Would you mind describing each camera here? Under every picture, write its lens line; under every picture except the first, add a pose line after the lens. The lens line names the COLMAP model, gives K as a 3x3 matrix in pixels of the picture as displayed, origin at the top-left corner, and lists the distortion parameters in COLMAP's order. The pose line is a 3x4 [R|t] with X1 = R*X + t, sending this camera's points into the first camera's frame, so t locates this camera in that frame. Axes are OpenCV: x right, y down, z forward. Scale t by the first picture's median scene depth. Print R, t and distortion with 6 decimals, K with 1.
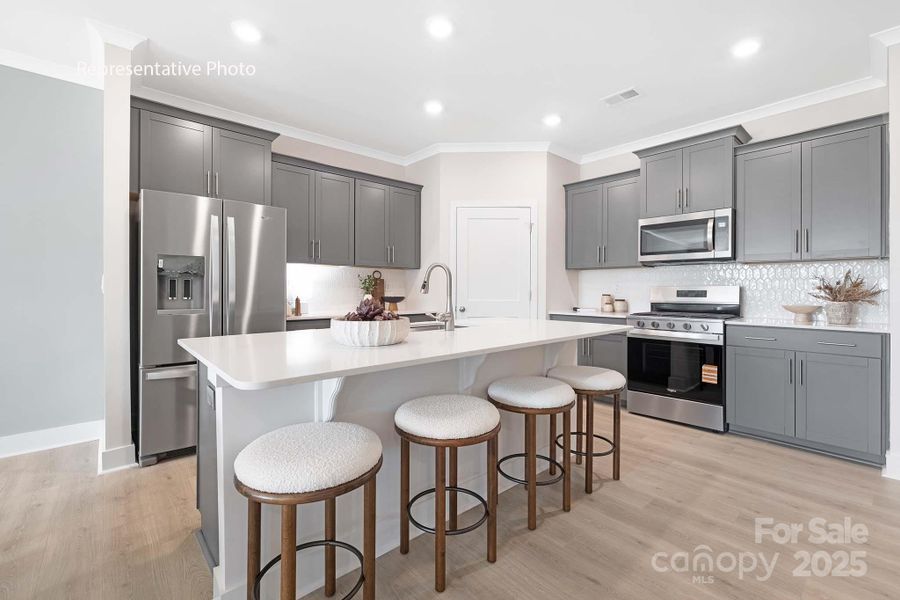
lens RADIAL K [[382.7, 0, 437.2], [0, 382.7, 291.1], [0, 0, 1]] dist [0.000129, -0.000179]
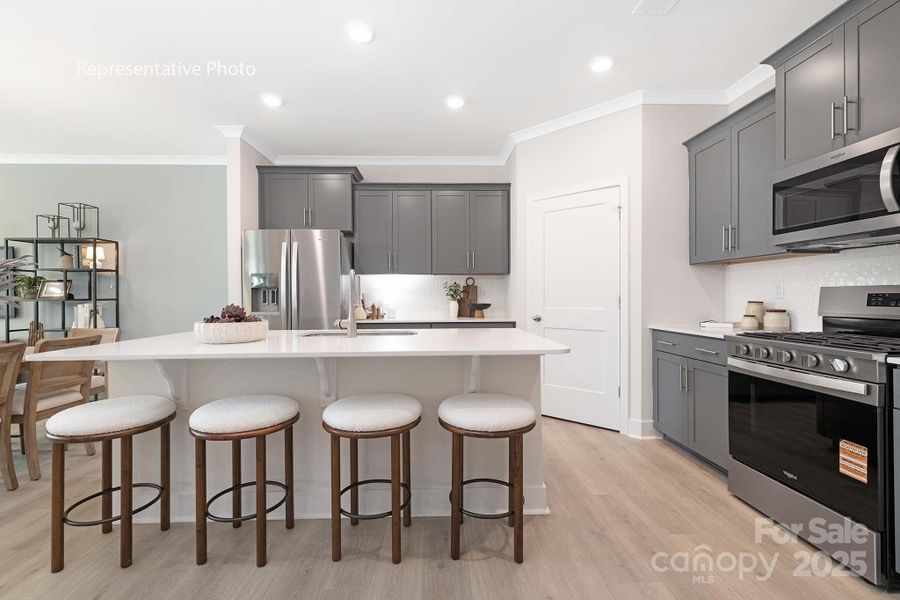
lens RADIAL K [[382.7, 0, 437.2], [0, 382.7, 291.1], [0, 0, 1]] dist [0.000129, -0.000179]
pose [[0.778410, -0.016901, -0.627529, 0.473648], [0.005580, 0.999784, -0.020005, 0.001969], [0.627732, 0.012071, 0.778336, 0.208601]]
